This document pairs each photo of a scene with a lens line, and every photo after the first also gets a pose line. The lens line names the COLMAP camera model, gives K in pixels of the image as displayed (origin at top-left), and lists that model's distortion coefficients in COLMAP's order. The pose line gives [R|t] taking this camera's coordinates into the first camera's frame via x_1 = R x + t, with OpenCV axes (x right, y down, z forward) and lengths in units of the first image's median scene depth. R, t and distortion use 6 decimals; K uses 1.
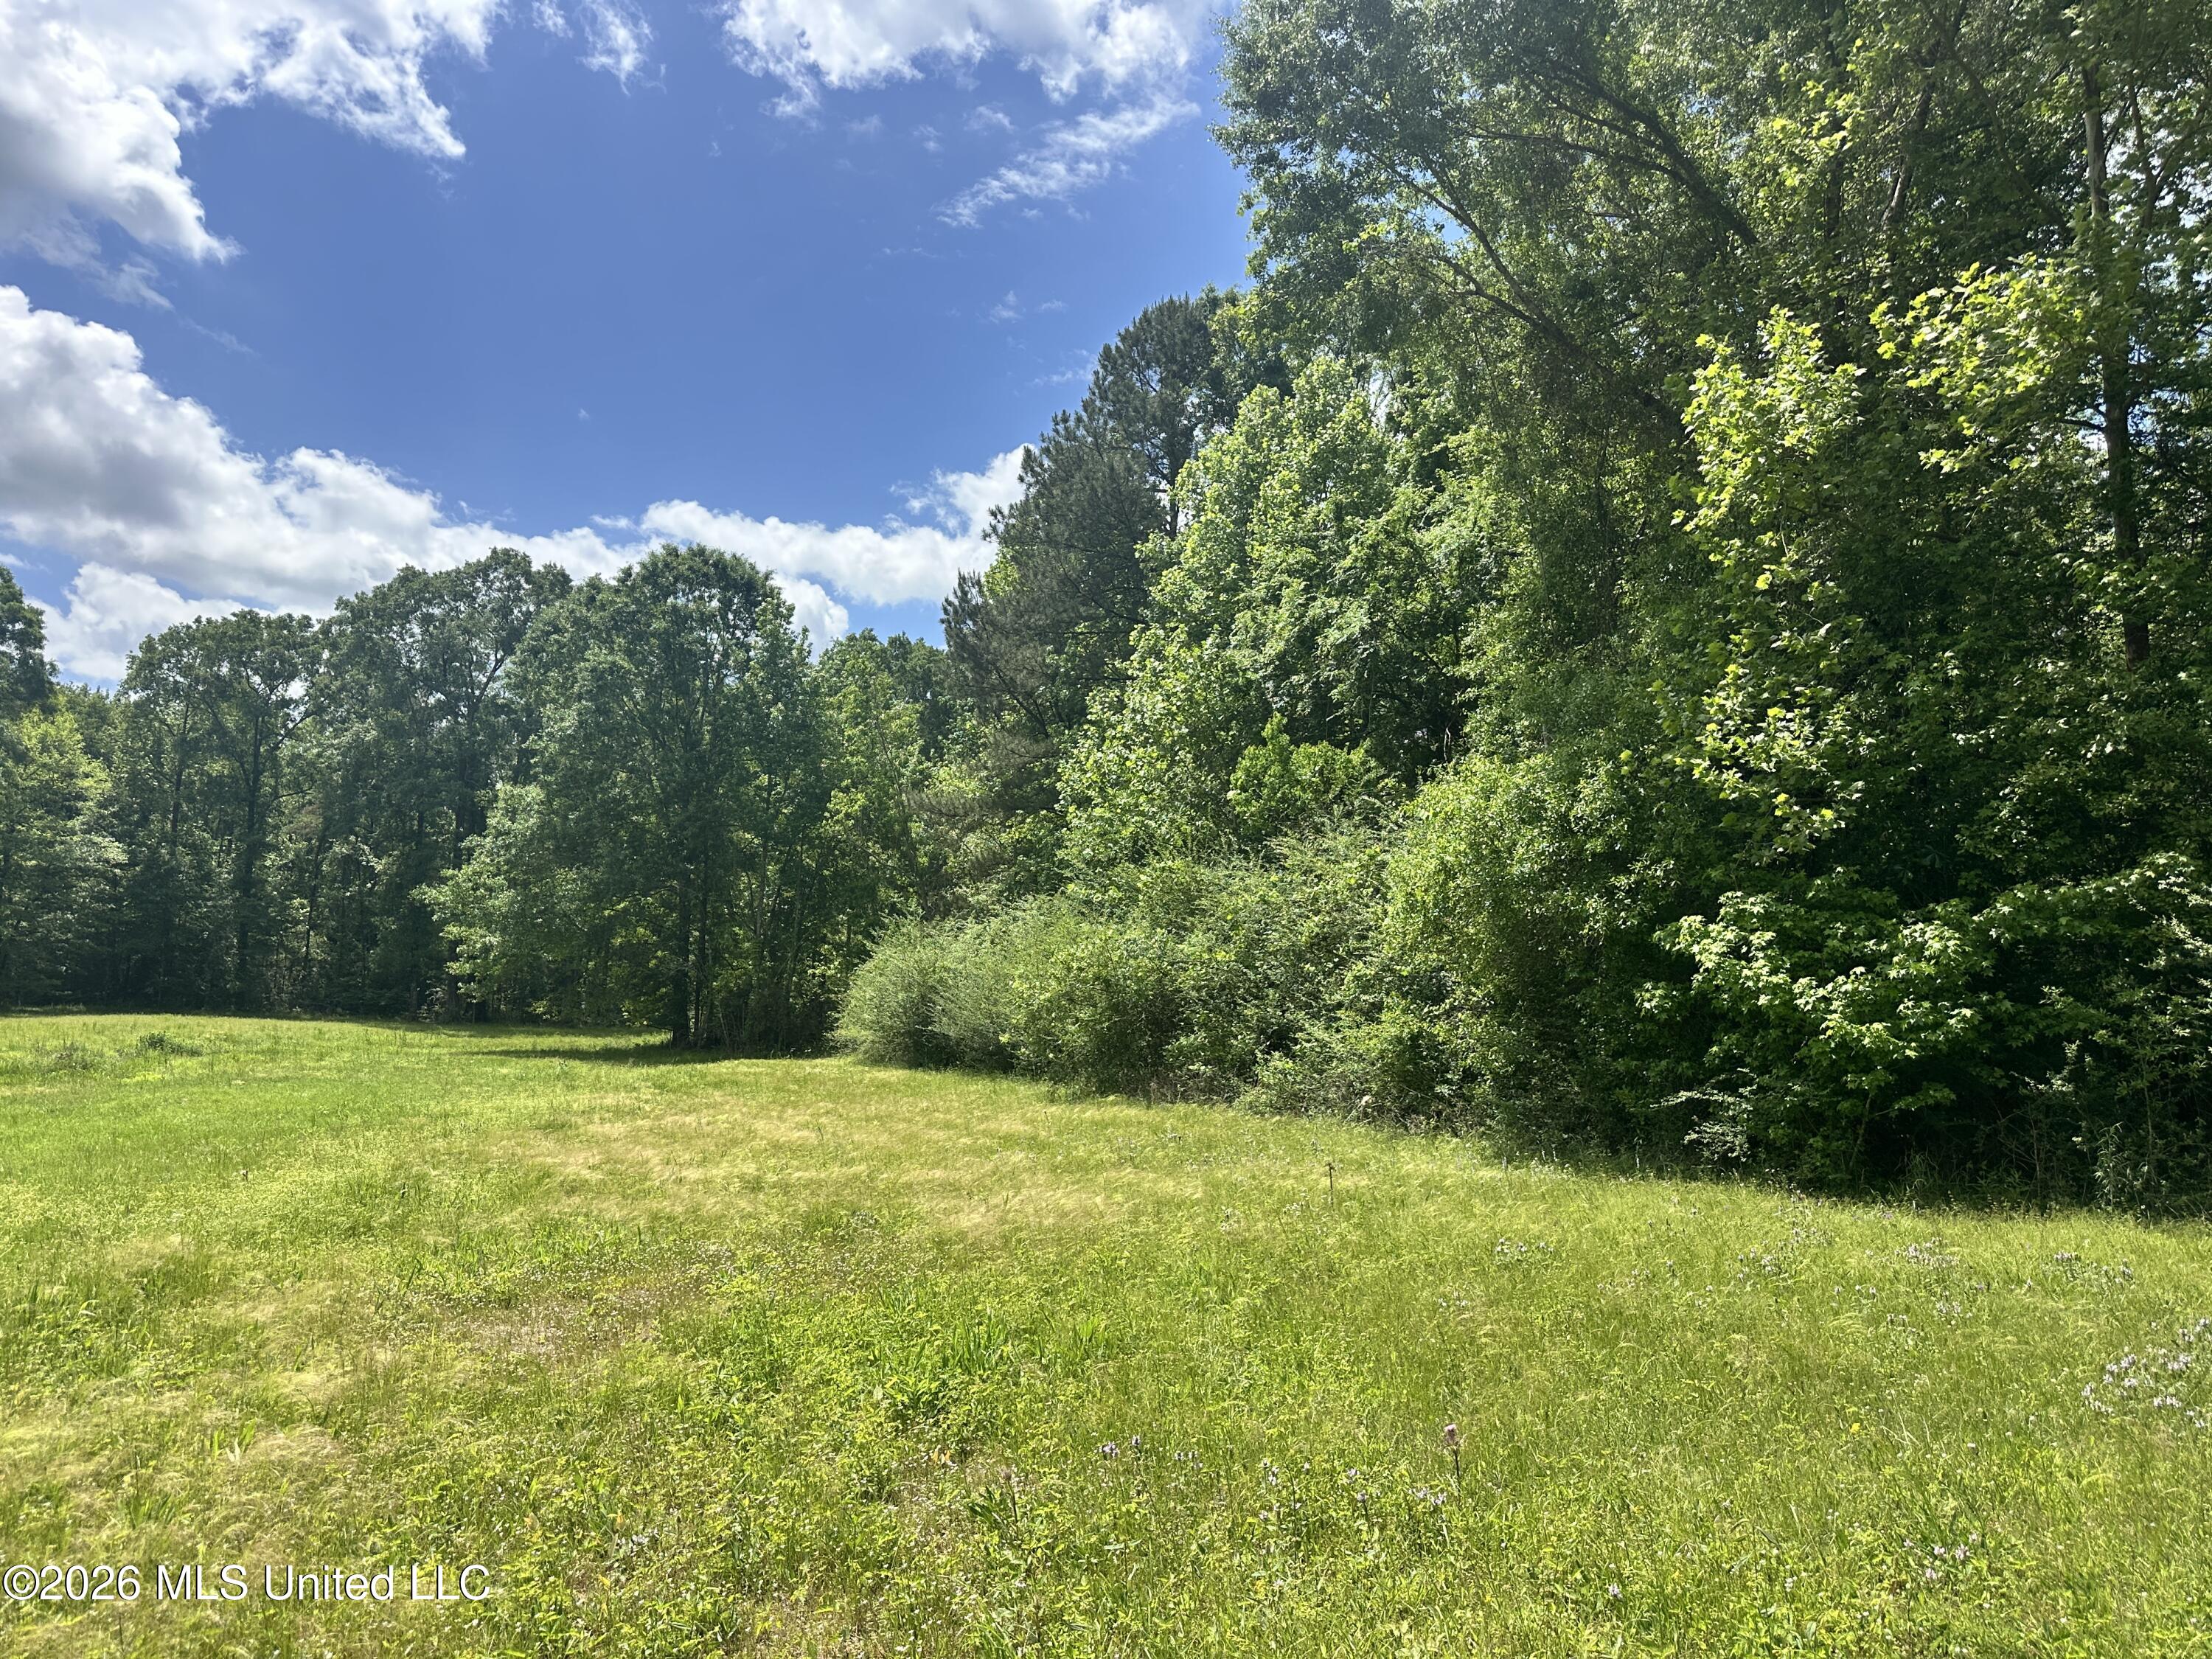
lens RADIAL K [[1560.7, 0, 1108.6], [0, 1560.7, 829.5], [0, 0, 1]] dist [0.041568, -0.041559]
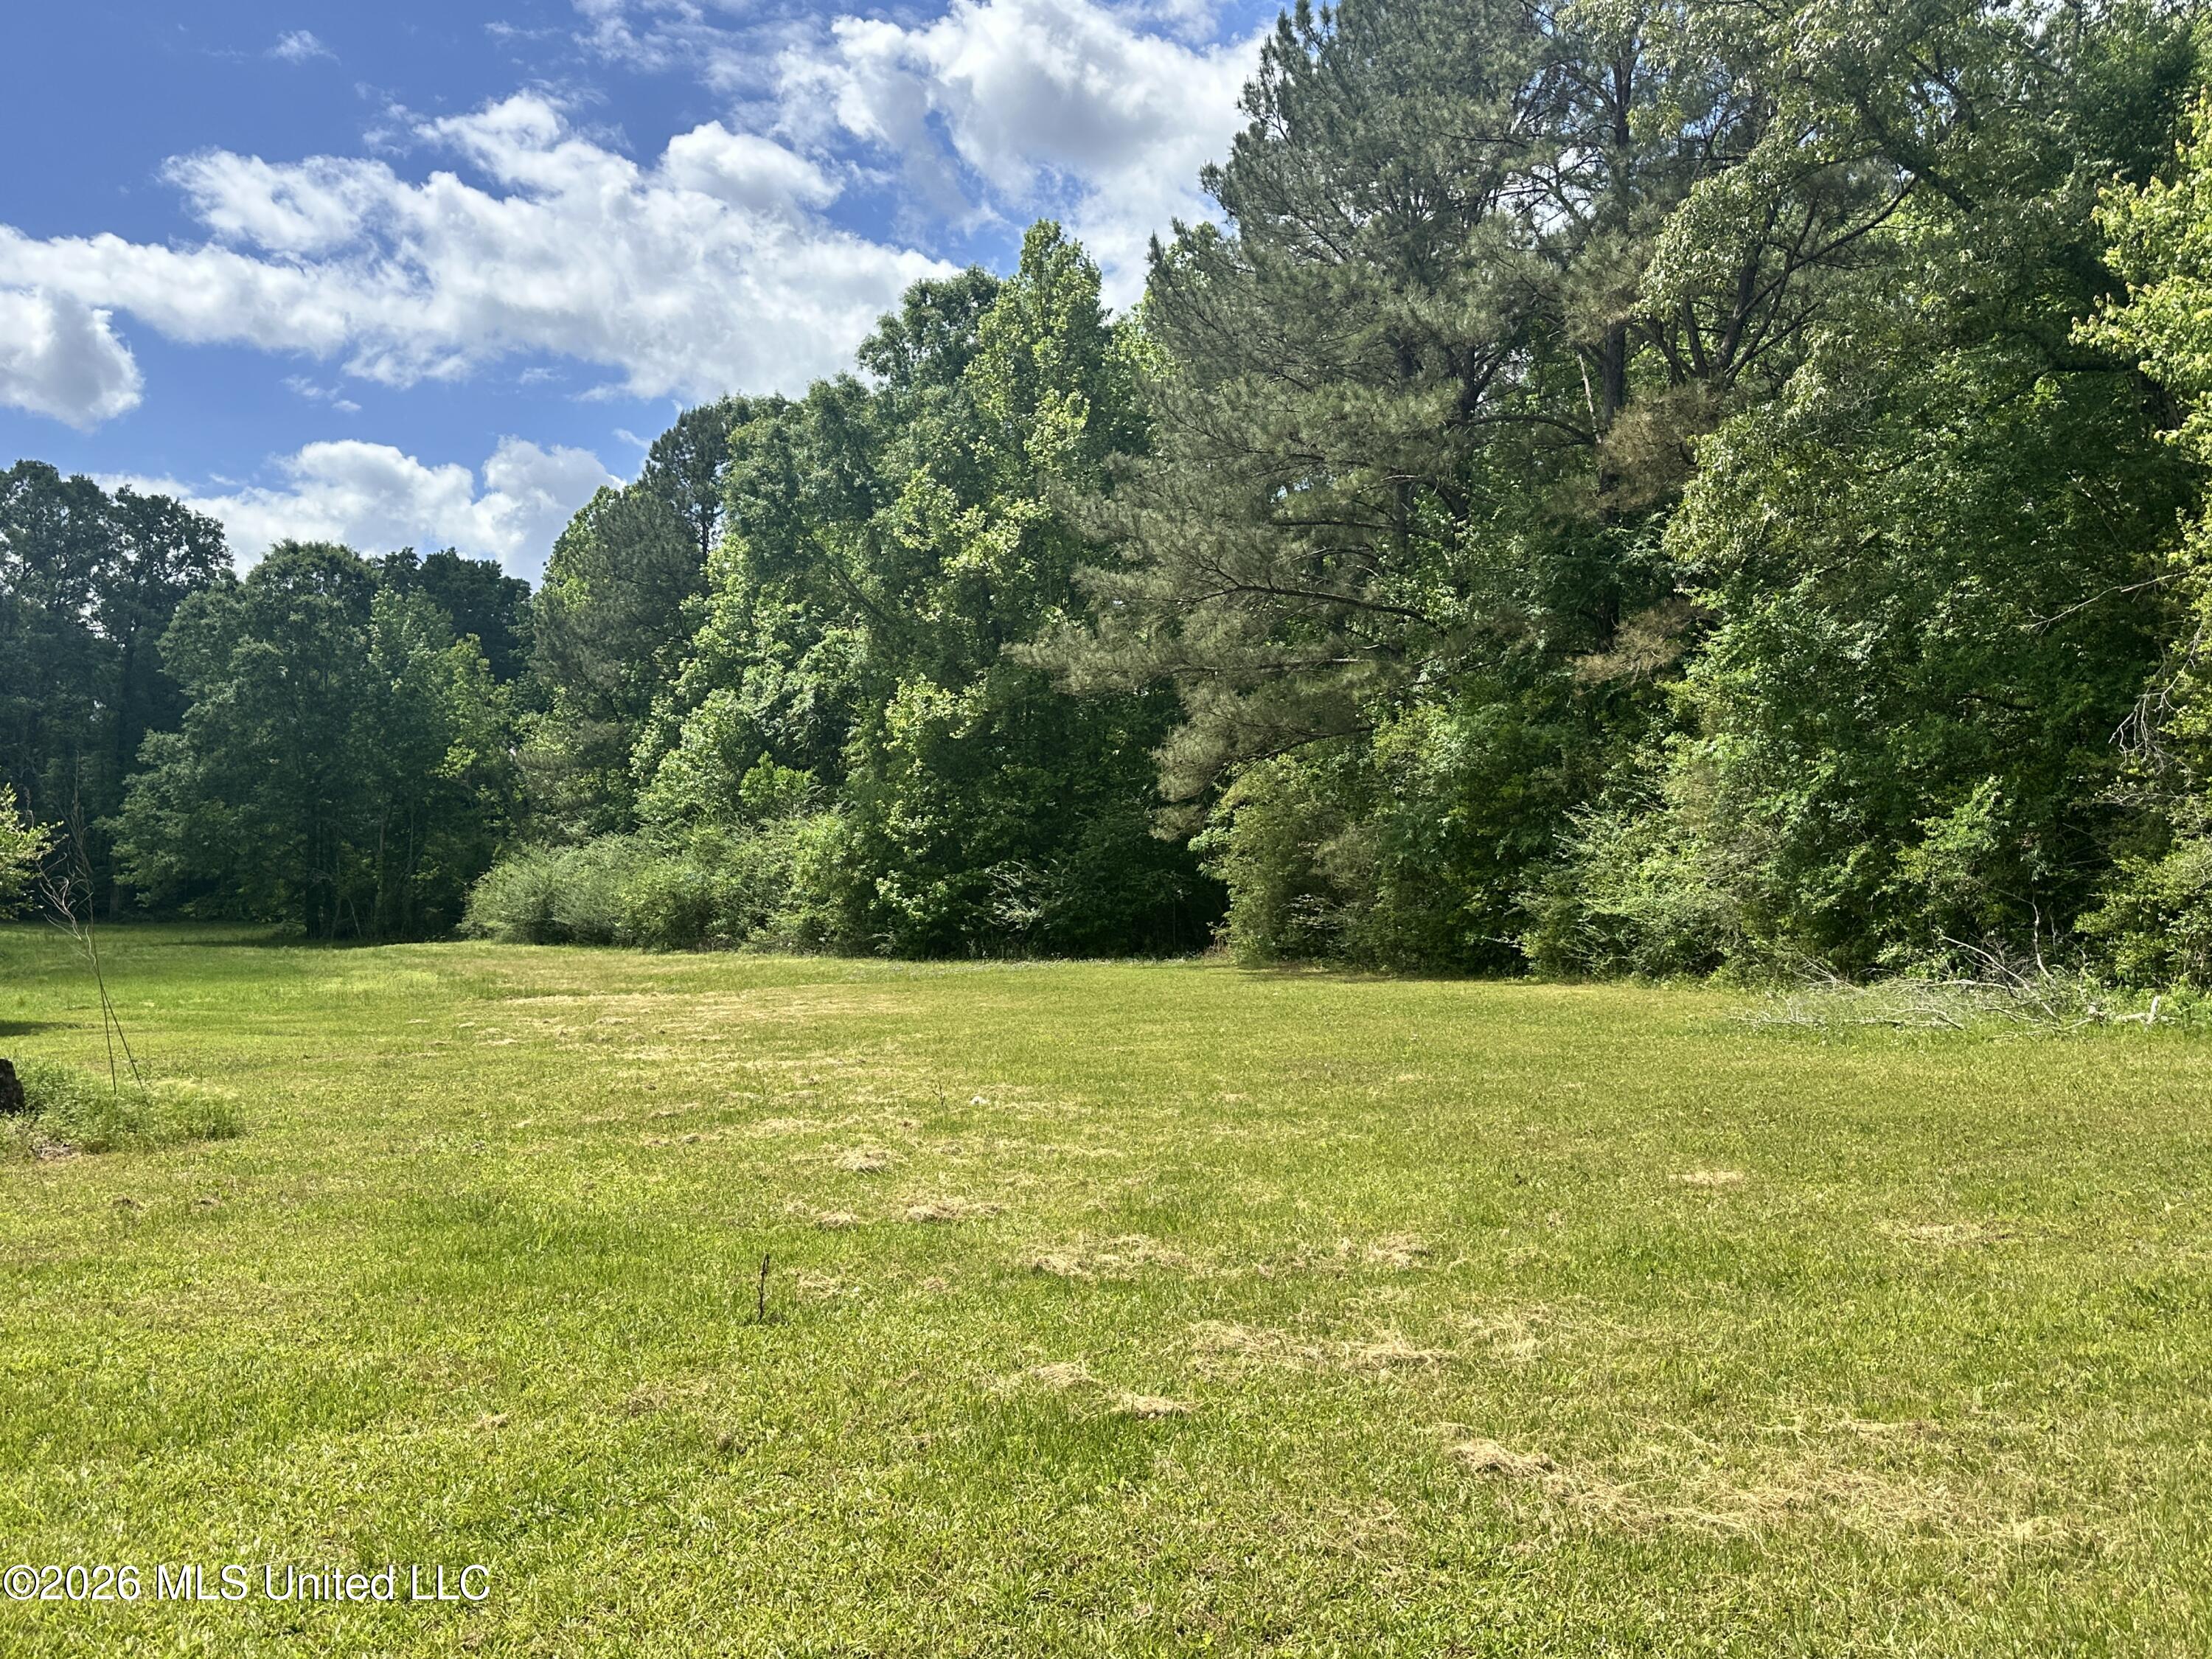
lens RADIAL K [[1861.9, 0, 1115.7], [0, 1861.9, 820.8], [0, 0, 1]] dist [0.008095, -0.007510]
pose [[0.965967, -0.004768, 0.258622, -0.109094], [-0.015116, 0.997081, 0.074840, -0.273974], [-0.258224, -0.076202, 0.963075, -2.141800]]
